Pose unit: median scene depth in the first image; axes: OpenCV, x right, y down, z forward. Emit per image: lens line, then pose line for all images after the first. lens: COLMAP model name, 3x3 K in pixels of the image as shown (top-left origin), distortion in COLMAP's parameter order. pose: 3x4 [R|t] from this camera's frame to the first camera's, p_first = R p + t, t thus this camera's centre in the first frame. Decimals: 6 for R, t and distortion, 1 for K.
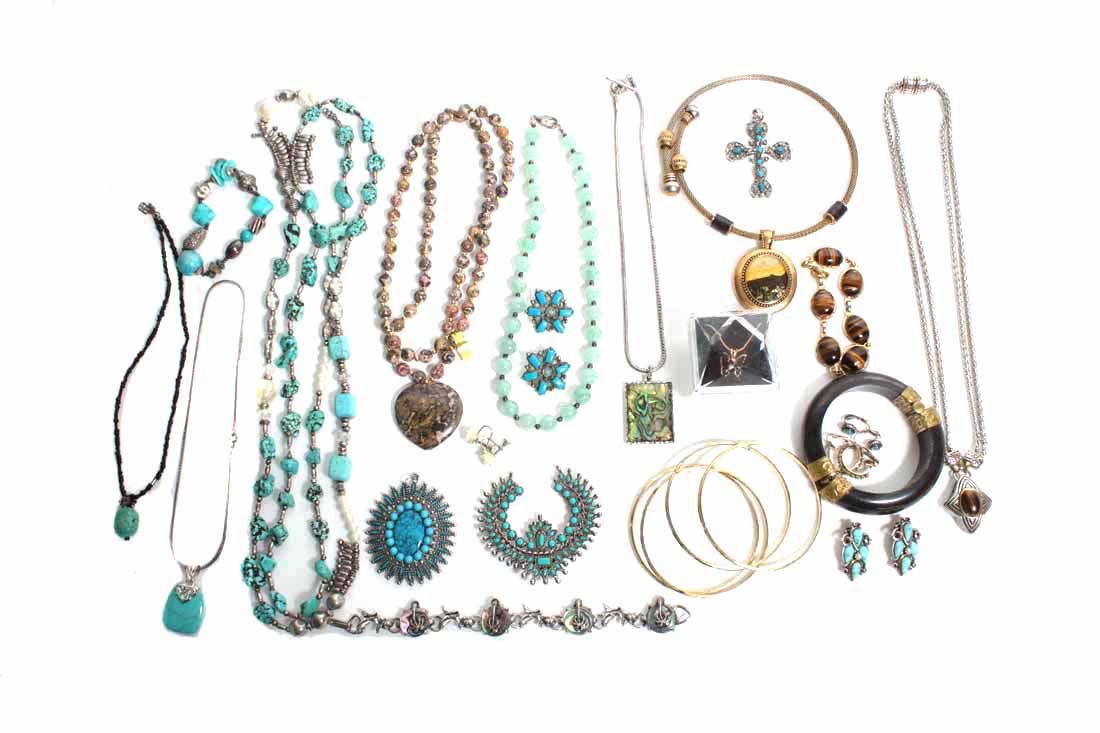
lens RADIAL K [[1000.2, 0, 543.9], [0, 1000.2, 362.6], [0, 0, 1]] dist [-0.139816, 0.028403]
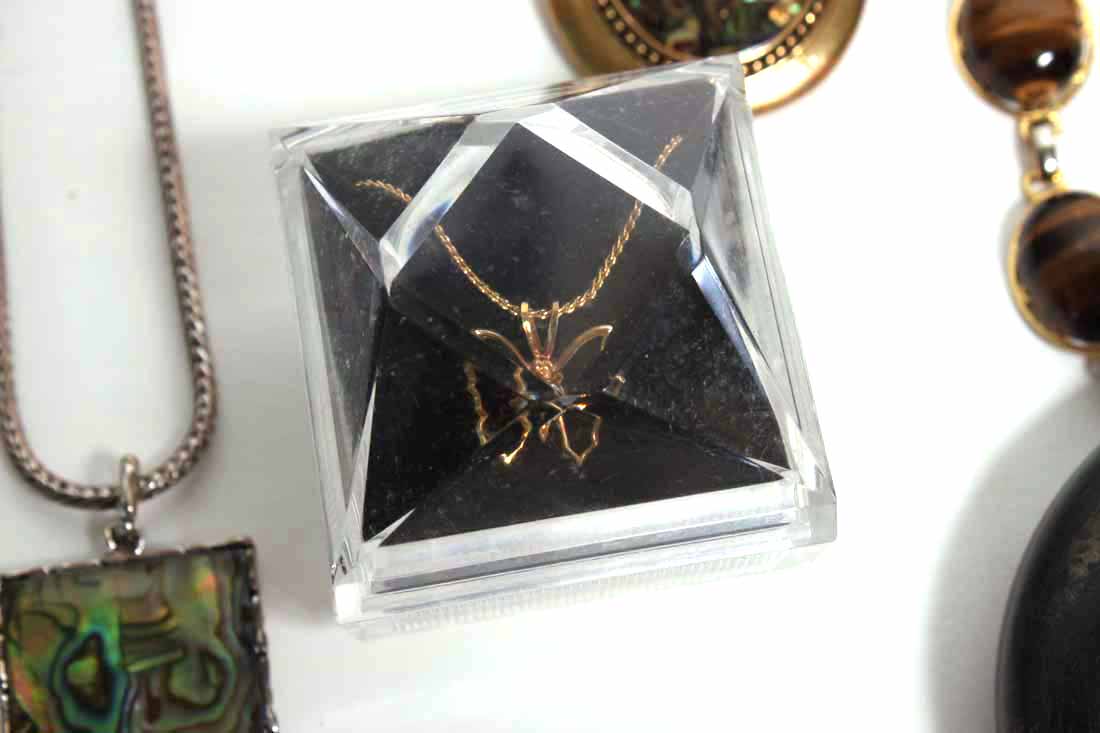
lens RADIAL K [[2416.5, 0, 551.2], [0, 2416.5, 368.5], [0, 0, 1]] dist [0.026875, 0.000000]
pose [[0.989253, -0.118852, 0.085160, 0.154791], [0.124097, 0.990503, -0.059186, 0.022322], [-0.077317, 0.069119, 0.994608, 0.582645]]
